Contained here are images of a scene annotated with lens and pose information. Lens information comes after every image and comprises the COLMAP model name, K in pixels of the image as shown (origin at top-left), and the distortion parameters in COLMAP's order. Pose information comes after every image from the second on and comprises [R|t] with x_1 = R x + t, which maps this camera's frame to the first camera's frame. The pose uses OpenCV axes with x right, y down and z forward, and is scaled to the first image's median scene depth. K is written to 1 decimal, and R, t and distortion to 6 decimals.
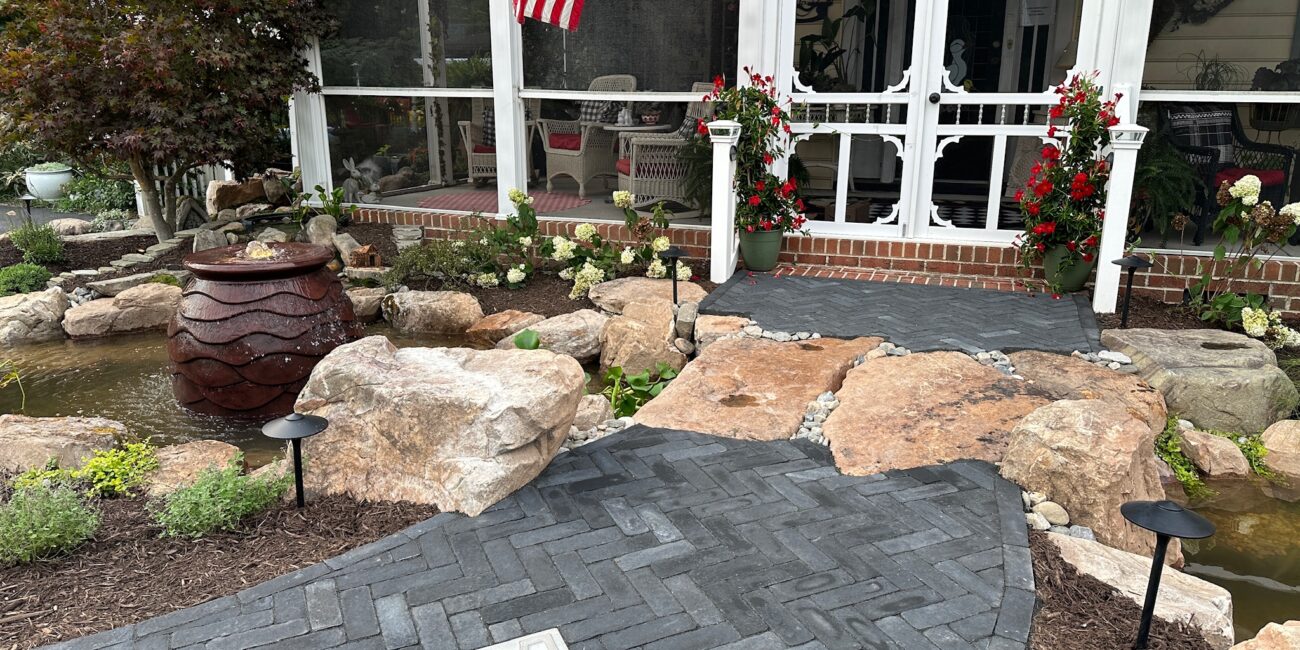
lens RADIAL K [[893.9, 0, 660.4], [0, 893.9, 320.9], [0, 0, 1]] dist [0.149301, -0.223032]
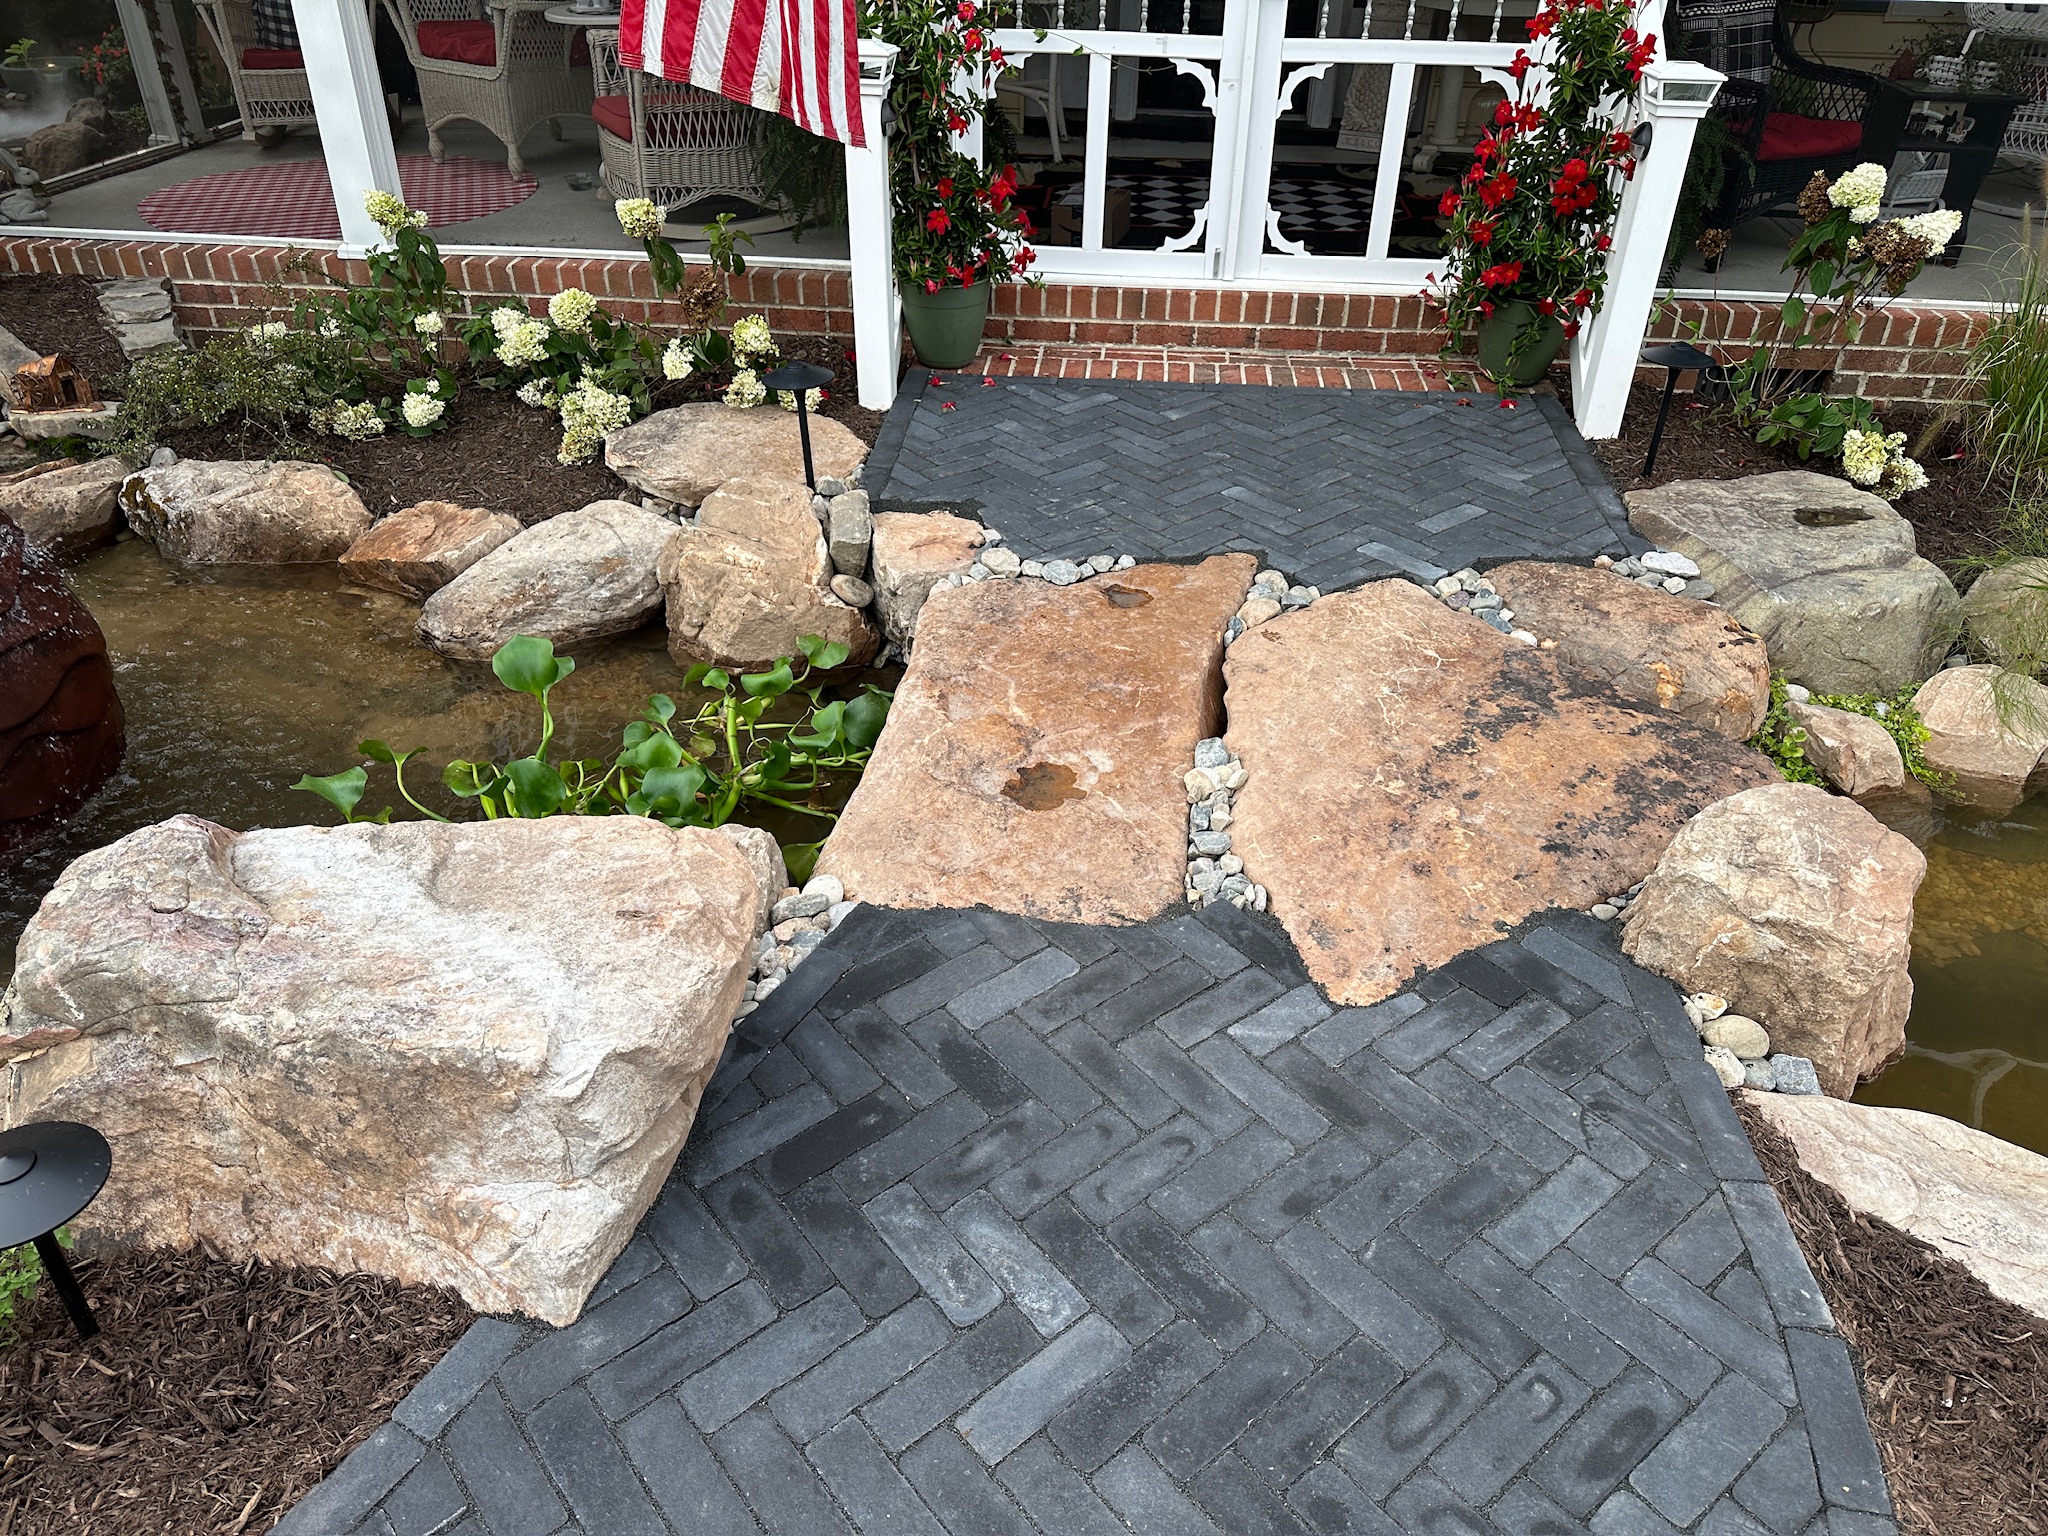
lens RADIAL K [[1429.1, 0, 1027.4], [0, 1429.1, 780.4], [0, 0, 1]] dist [0.056065, -0.069877]
pose [[0.965826, -0.133746, 0.222020, -0.059694], [0.054796, 0.942583, 0.329445, -0.111426], [-0.253334, -0.306021, 0.917700, 0.216657]]
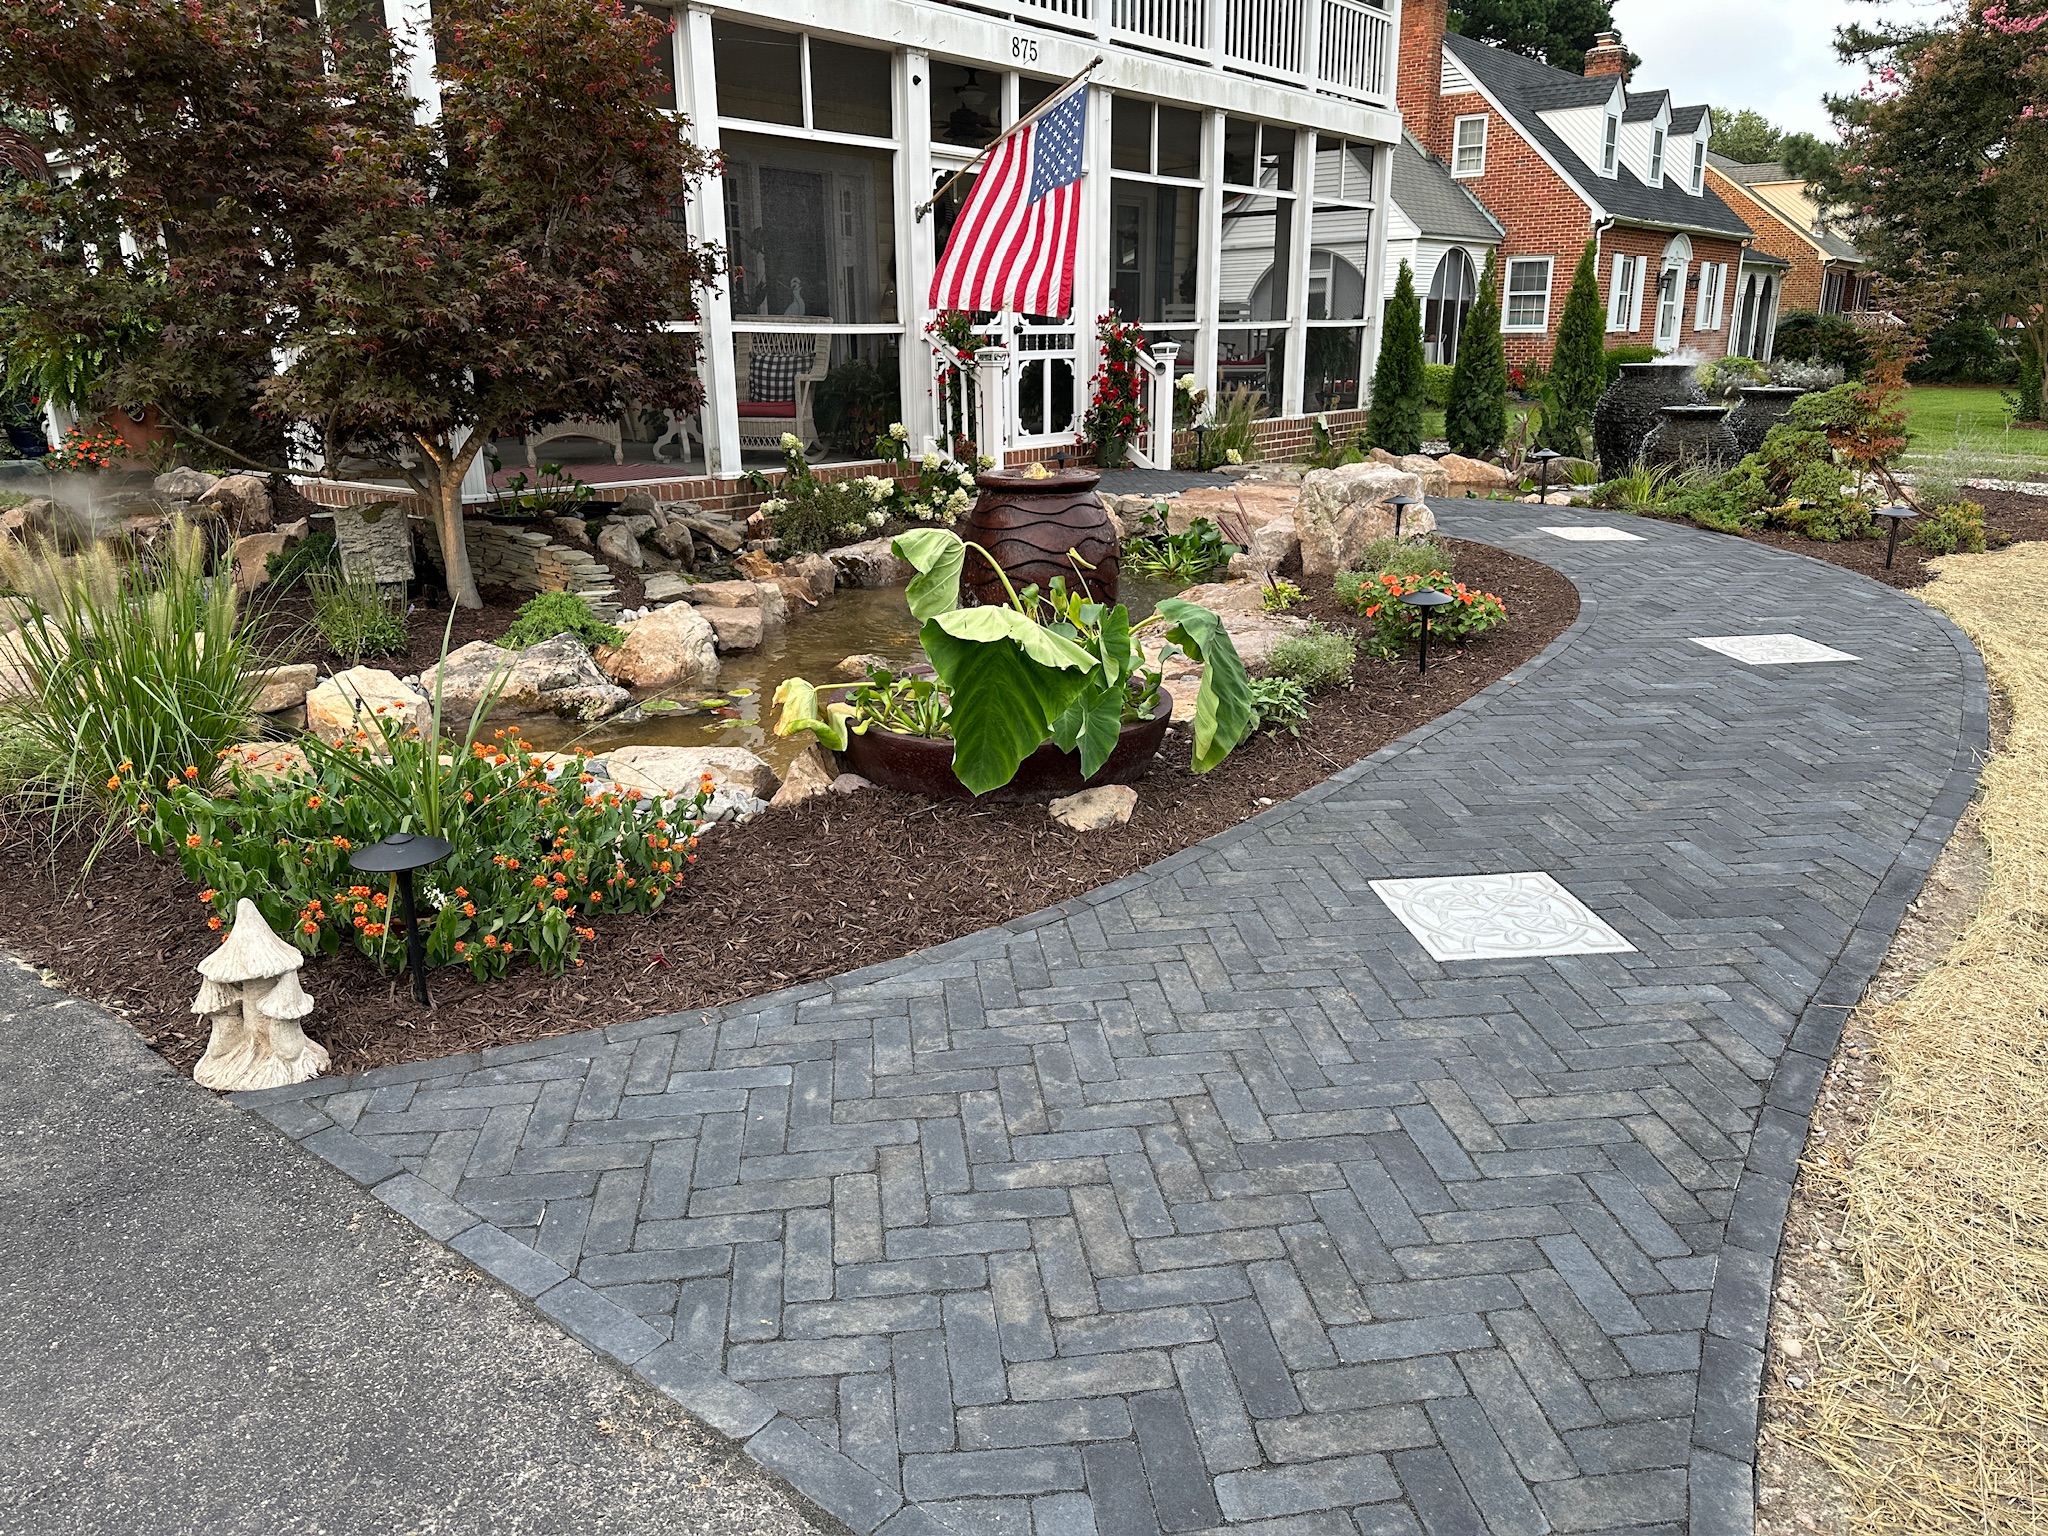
lens RADIAL K [[1429.1, 0, 1027.4], [0, 1429.1, 780.4], [0, 0, 1]] dist [0.056065, -0.069877]
pose [[0.316542, -0.289104, 0.903449, -1.776966], [0.251790, 0.943866, 0.213818, -0.085179], [-0.914551, 0.159797, 0.371567, 0.383137]]
